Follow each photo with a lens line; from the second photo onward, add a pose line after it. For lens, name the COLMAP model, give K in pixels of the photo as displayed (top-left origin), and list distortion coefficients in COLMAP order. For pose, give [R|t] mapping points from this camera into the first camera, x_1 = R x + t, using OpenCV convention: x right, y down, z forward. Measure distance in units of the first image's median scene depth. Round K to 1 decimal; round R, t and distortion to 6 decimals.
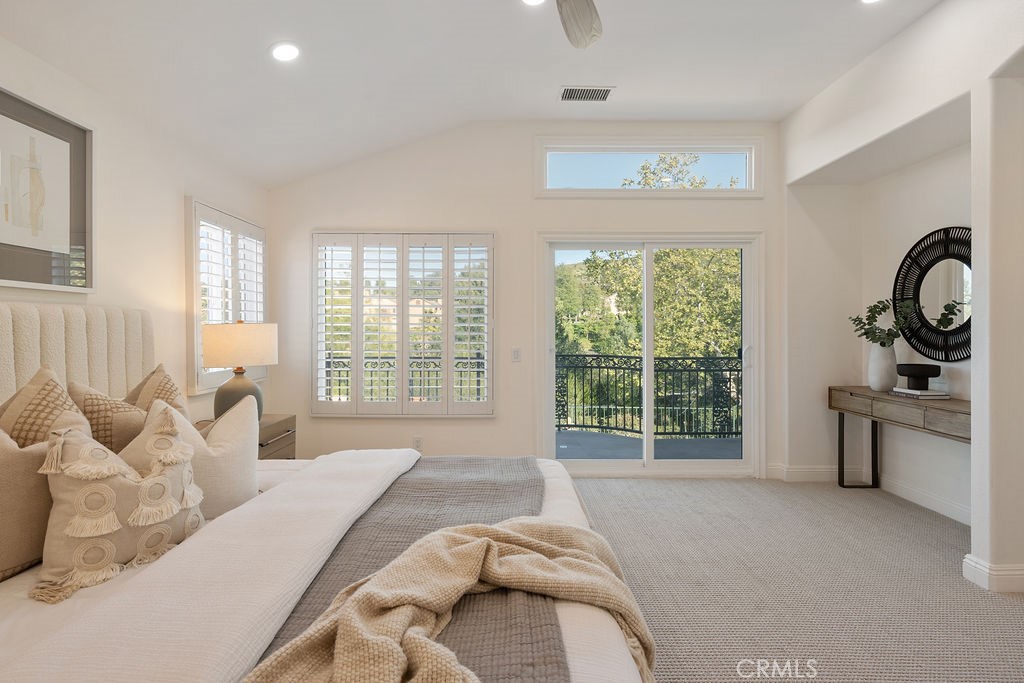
lens RADIAL K [[505.0, 0, 511.9], [0, 505.0, 334.2], [0, 0, 1]] dist [0.002063, 0.000491]
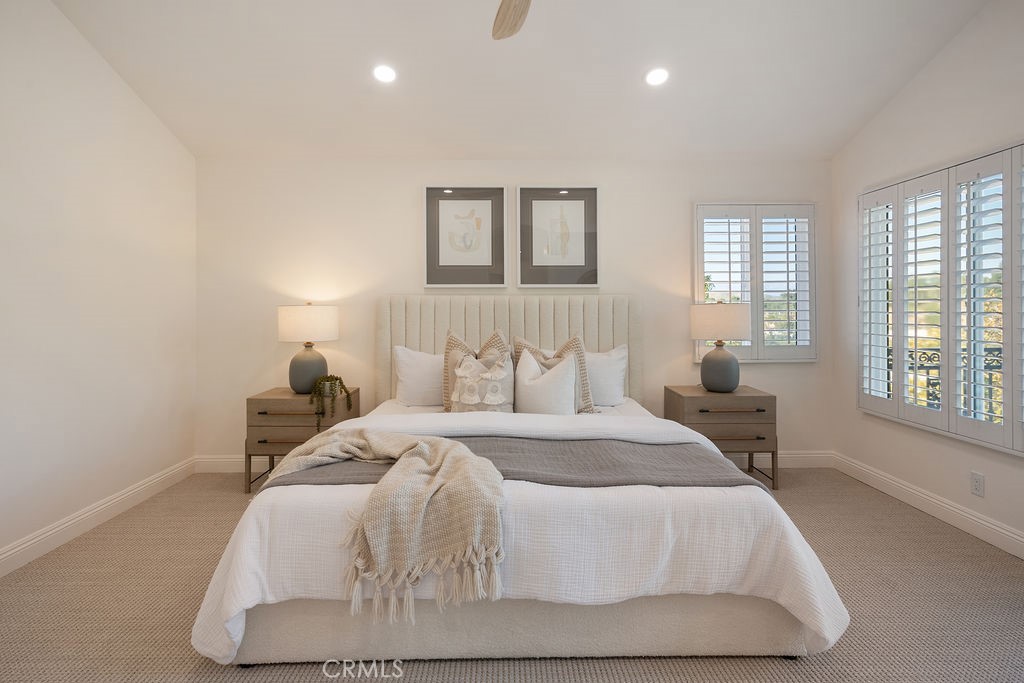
lens RADIAL K [[530.4, 0, 513.4], [0, 530.4, 314.3], [0, 0, 1]] dist [0.000646, 0.000156]
pose [[0.019883, 0.002685, -0.999799, 0.569360], [-0.006910, 0.999973, 0.002548, 0.002688], [0.999778, 0.006858, 0.019901, 0.453507]]
